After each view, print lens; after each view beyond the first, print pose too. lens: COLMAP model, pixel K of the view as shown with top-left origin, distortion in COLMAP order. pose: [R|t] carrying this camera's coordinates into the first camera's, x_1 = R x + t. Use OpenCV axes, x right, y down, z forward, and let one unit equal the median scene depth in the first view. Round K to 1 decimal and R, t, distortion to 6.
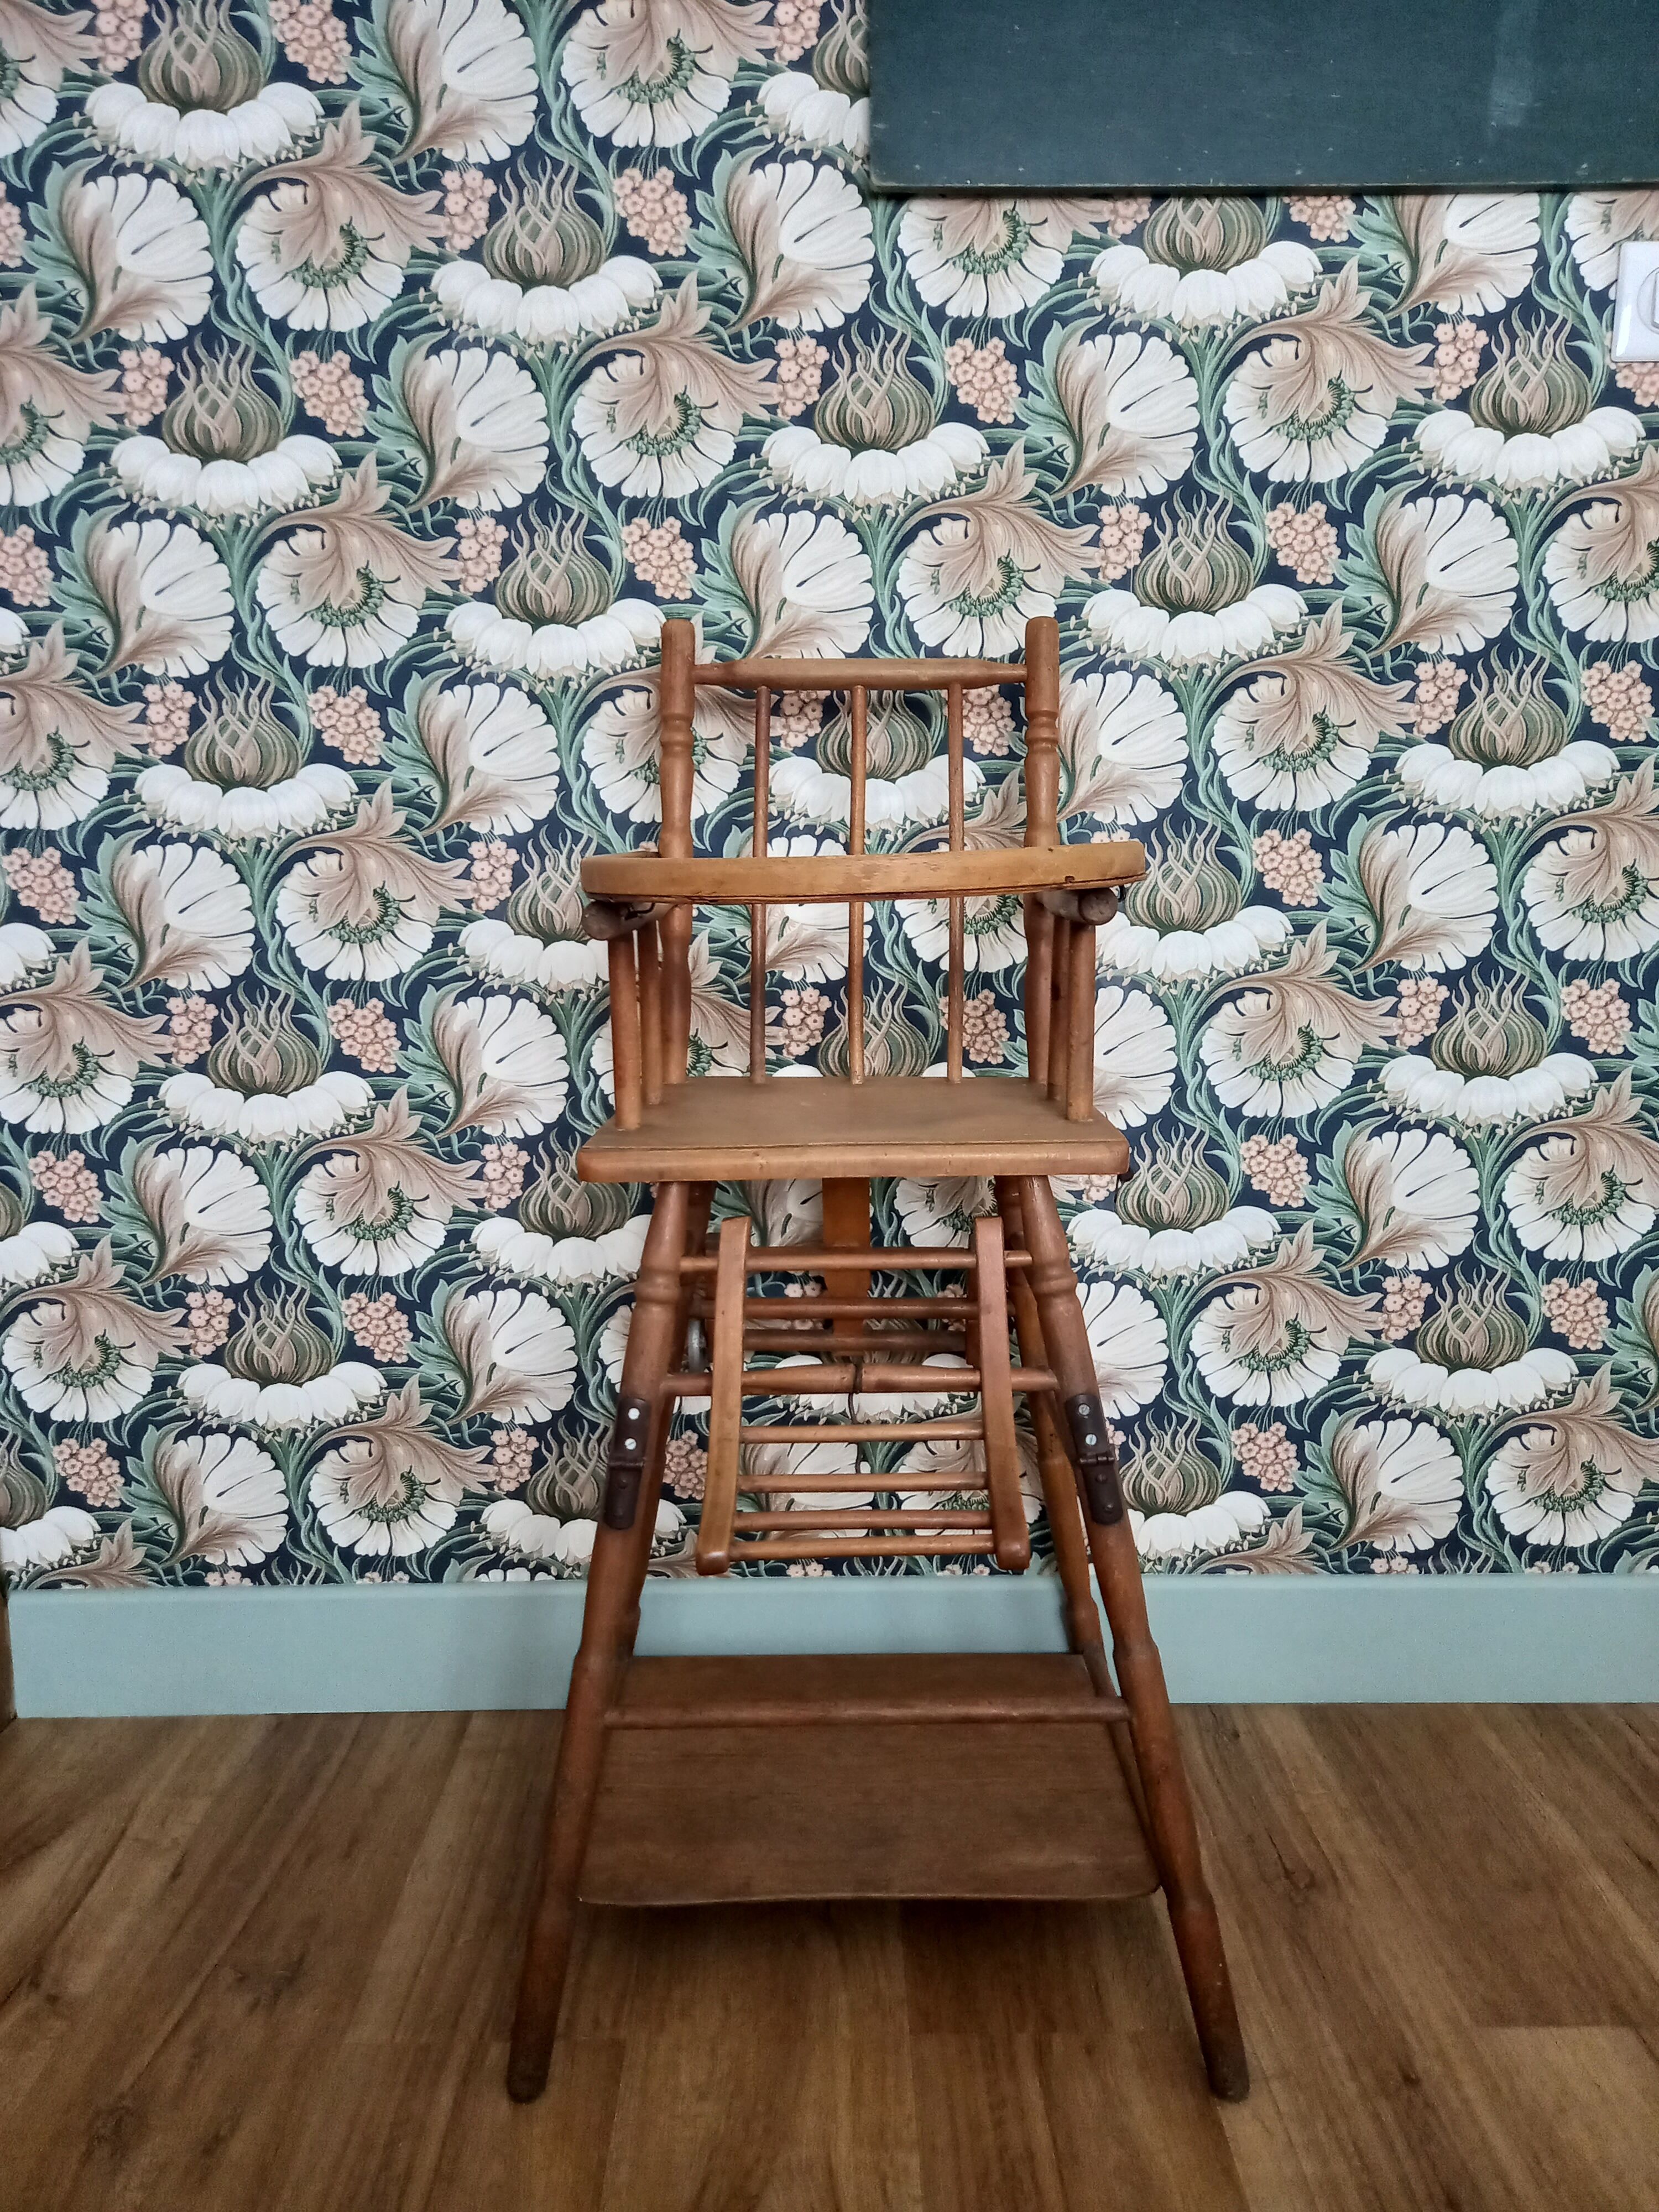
lens RADIAL K [[1617.1, 0, 829.5], [0, 1617.1, 1106.0], [0, 0, 1]] dist [0.056609, -0.055957]
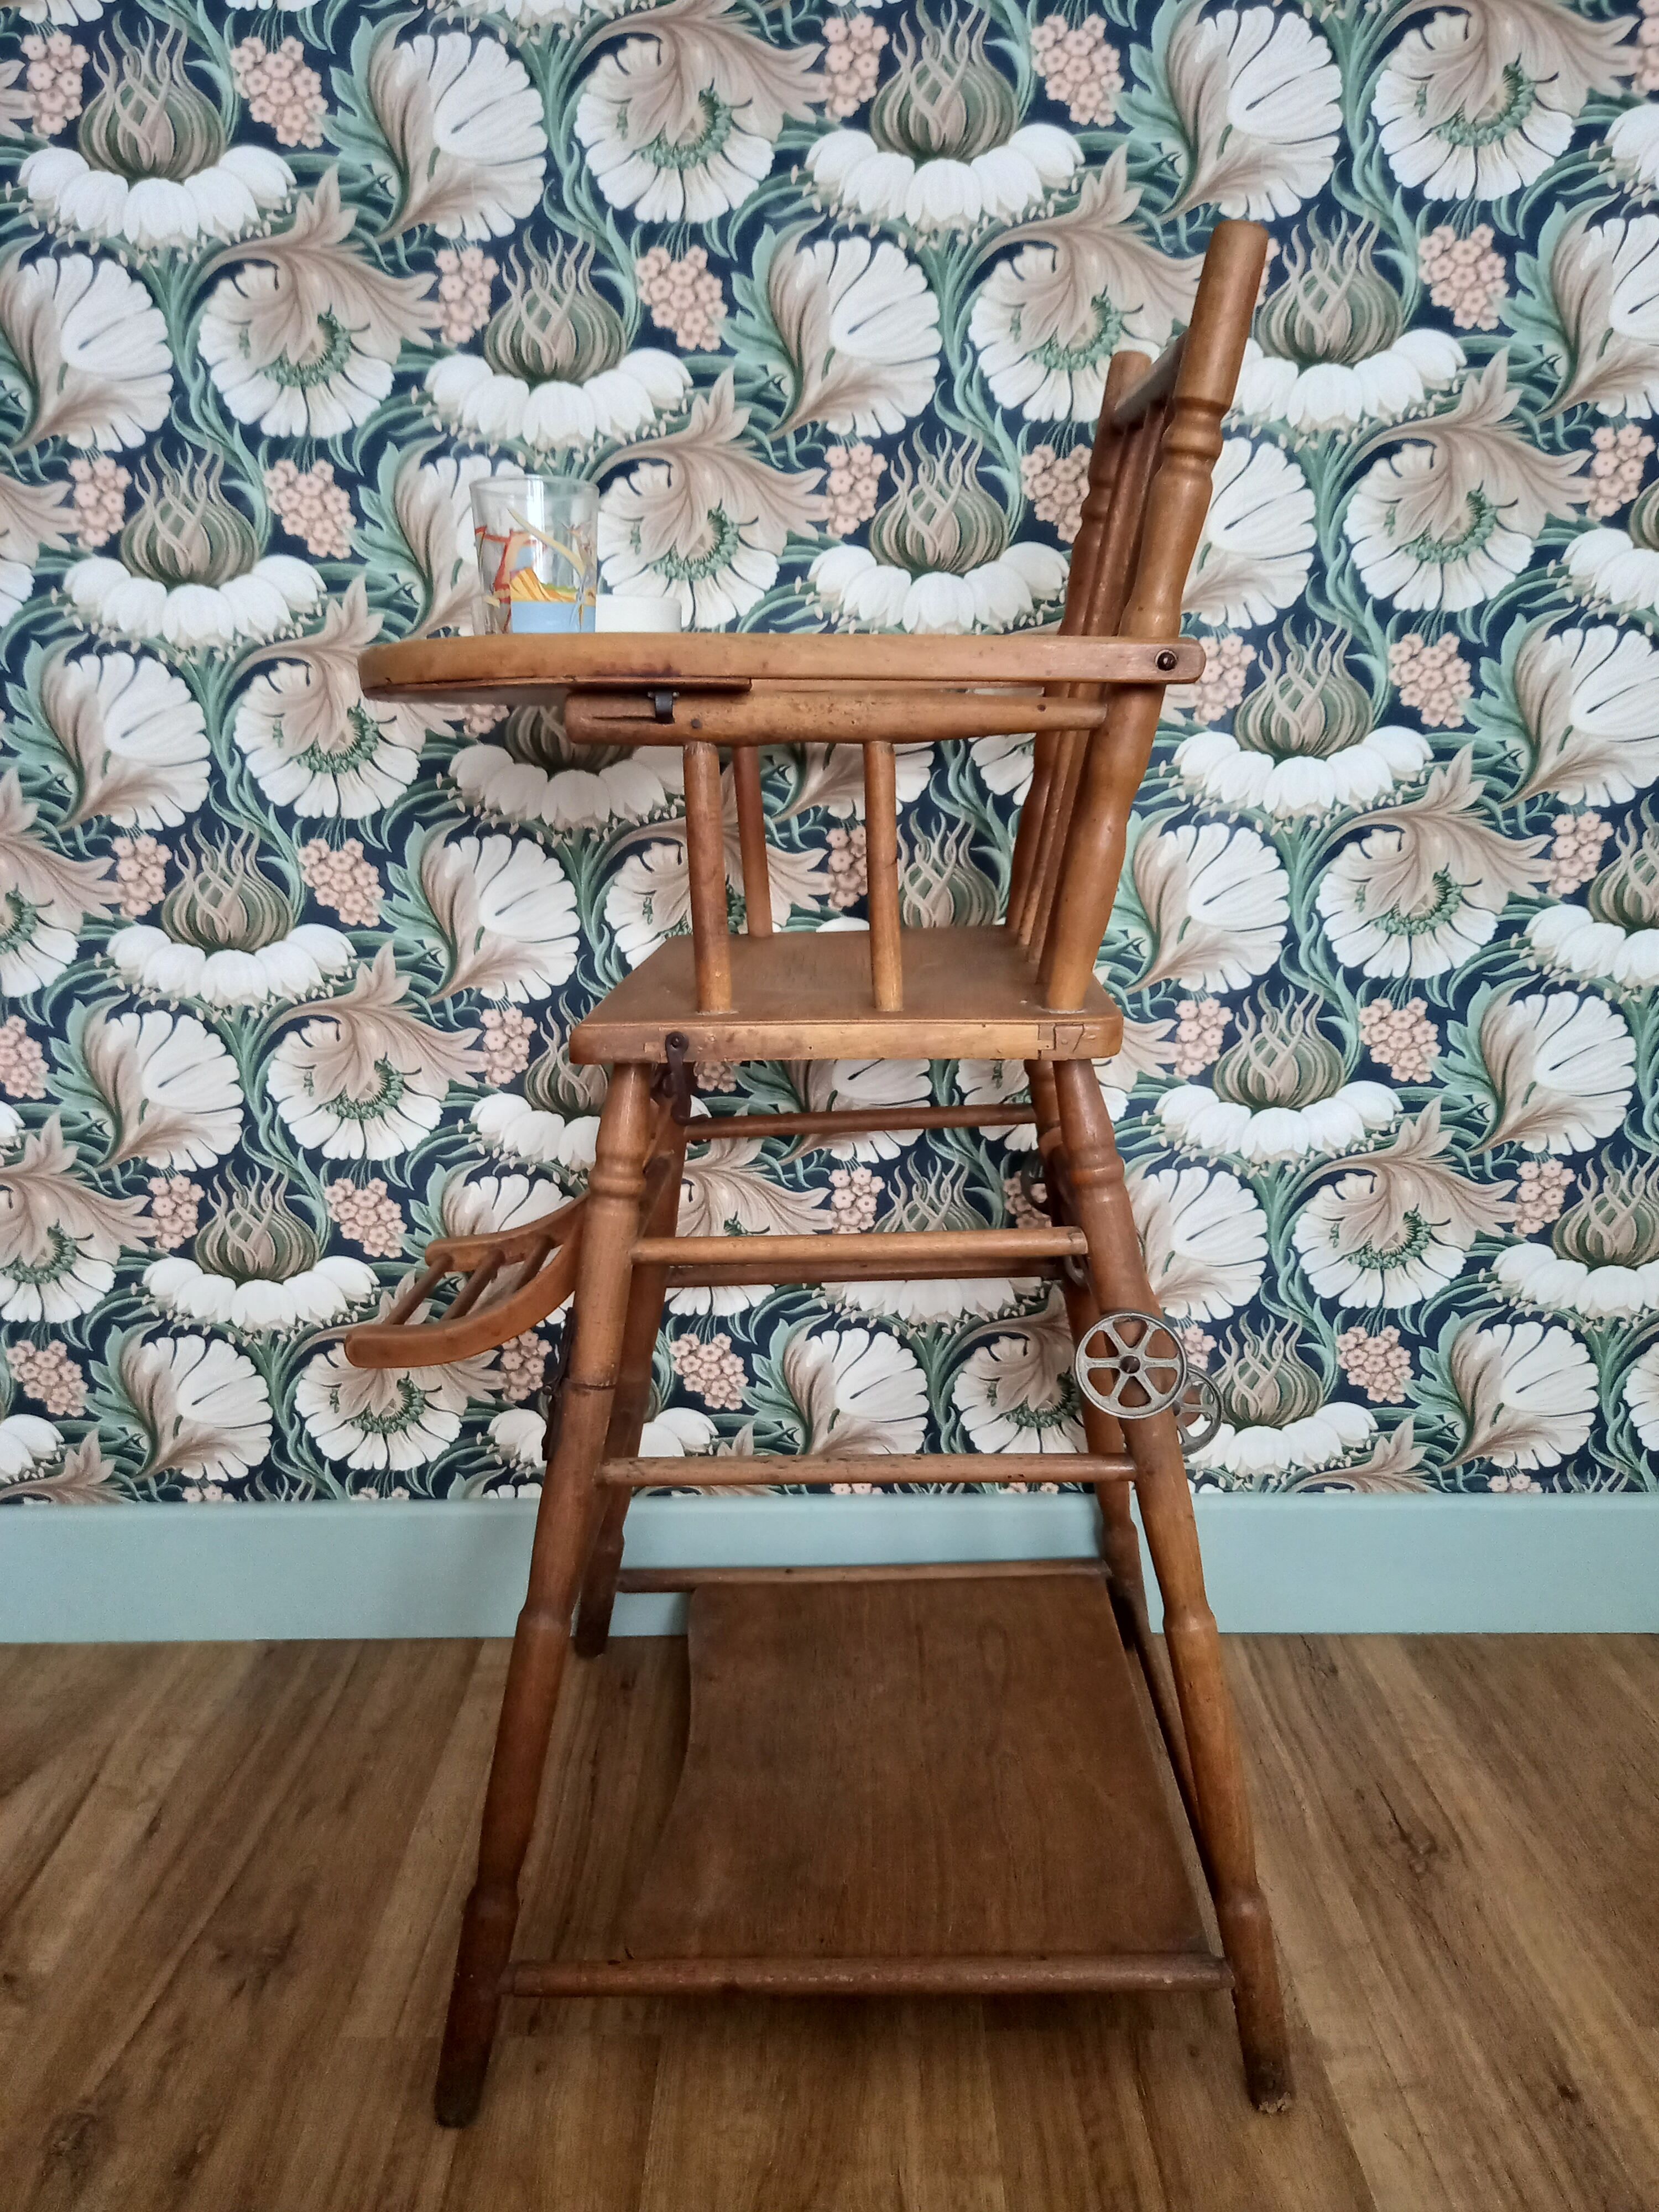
lens RADIAL K [[1634.9, 0, 828.6], [0, 1634.9, 1108.2], [0, 0, 1]] dist [0.045844, -0.052103]
pose [[0.999970, 0.000863, -0.007662, -0.022077], [-0.000218, 0.996484, 0.083782, 0.002822], [0.007708, -0.083778, 0.996455, 0.126619]]
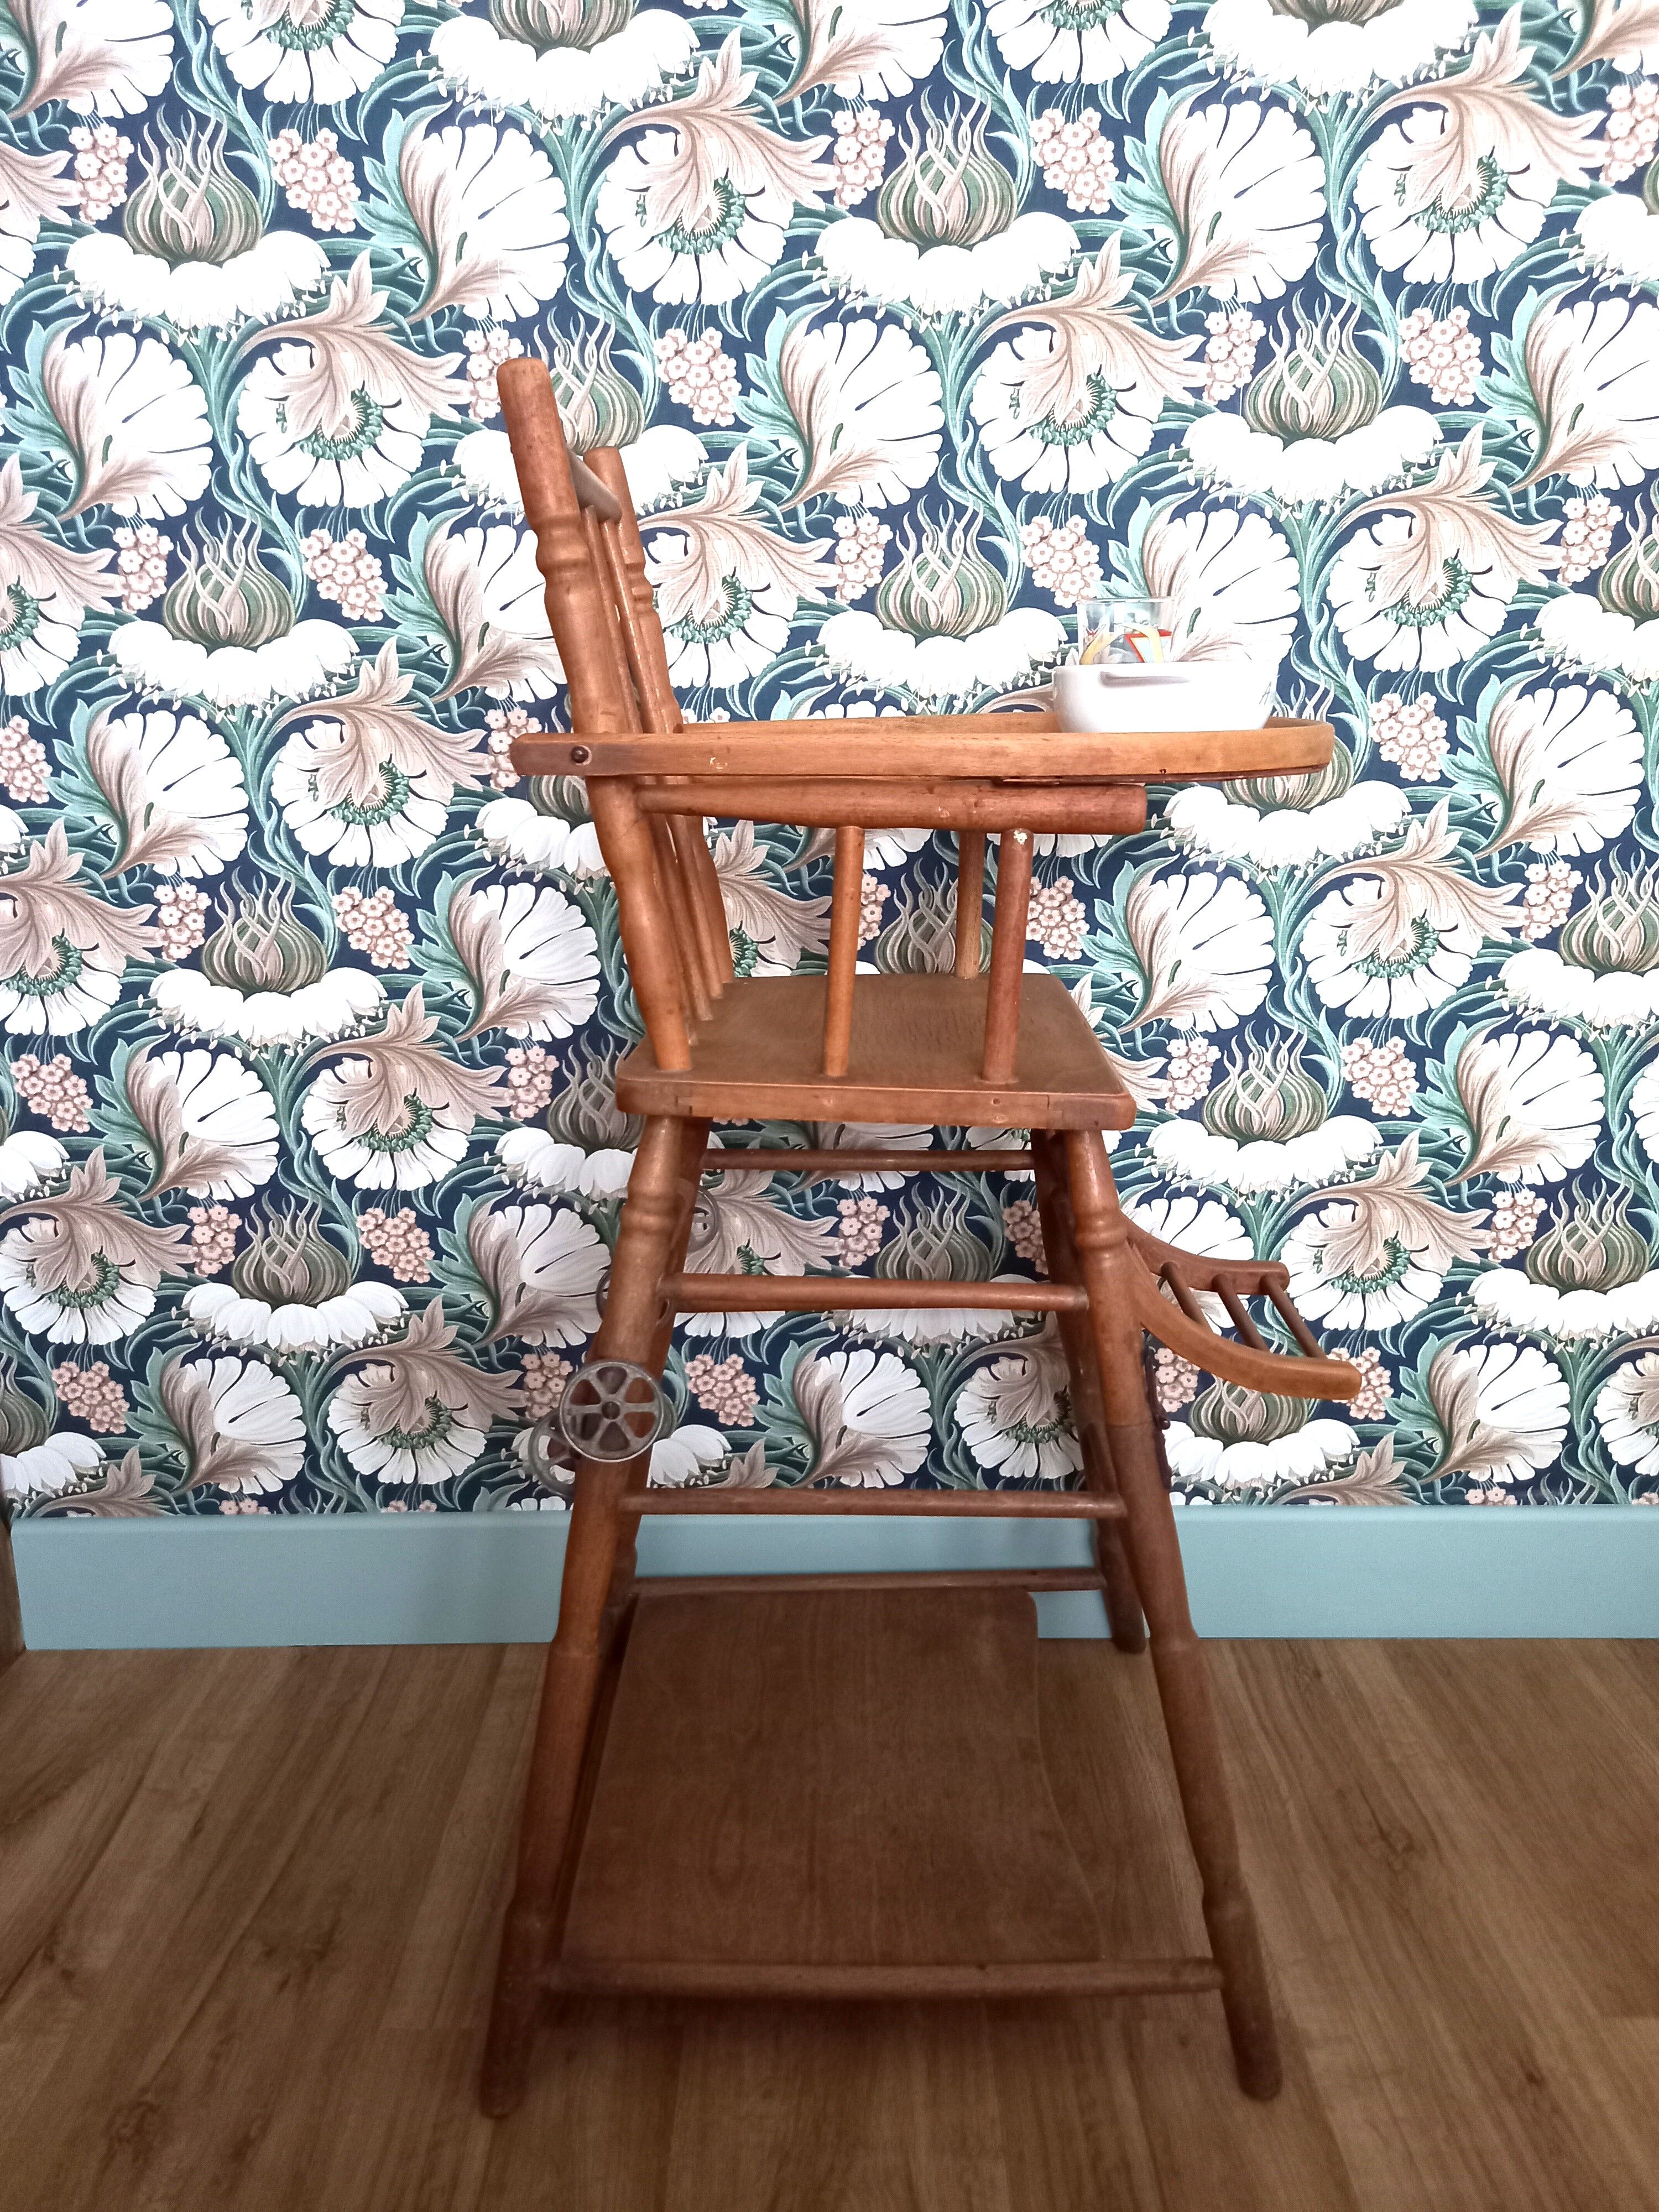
lens RADIAL K [[1617.1, 0, 829.5], [0, 1617.1, 1106.0], [0, 0, 1]] dist [0.056609, -0.055957]
pose [[0.999983, 0.000156, -0.005912, -0.027597], [0.000370, 0.996048, 0.088818, -0.024901], [0.005902, -0.088819, 0.996030, 0.092842]]
